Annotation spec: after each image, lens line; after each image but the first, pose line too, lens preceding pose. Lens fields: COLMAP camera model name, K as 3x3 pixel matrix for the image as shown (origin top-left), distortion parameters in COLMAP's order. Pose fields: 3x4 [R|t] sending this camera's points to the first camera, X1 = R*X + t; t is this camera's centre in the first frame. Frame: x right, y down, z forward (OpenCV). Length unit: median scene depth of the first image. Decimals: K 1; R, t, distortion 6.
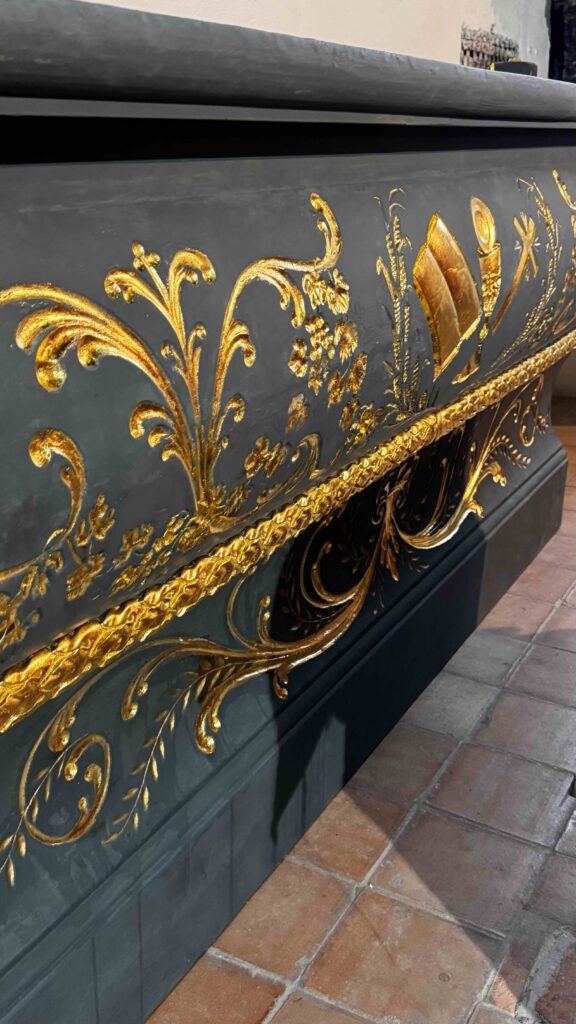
lens RADIAL K [[1018.1, 0, 288.0], [0, 1018.1, 512.0], [0, 0, 1]] dist [0.173848, -0.404637]
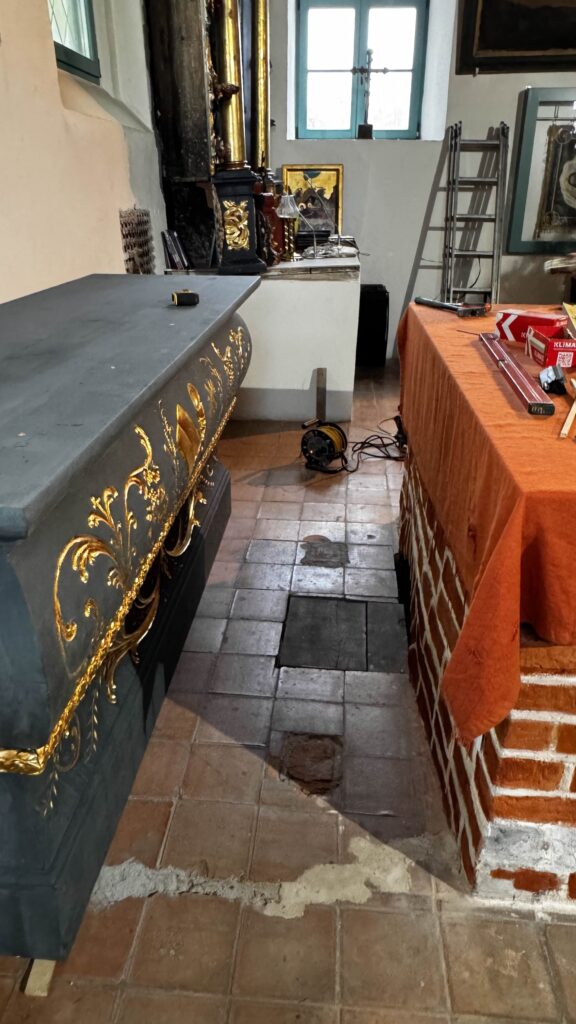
lens RADIAL K [[711.3, 0, 288.0], [0, 711.3, 512.0], [0, 0, 1]] dist [0.004496, -0.000400]
pose [[0.912576, -0.174892, 0.369619, -0.174002], [0.148101, 0.983914, 0.099899, -0.167880], [-0.381144, -0.036424, 0.923798, -0.287340]]
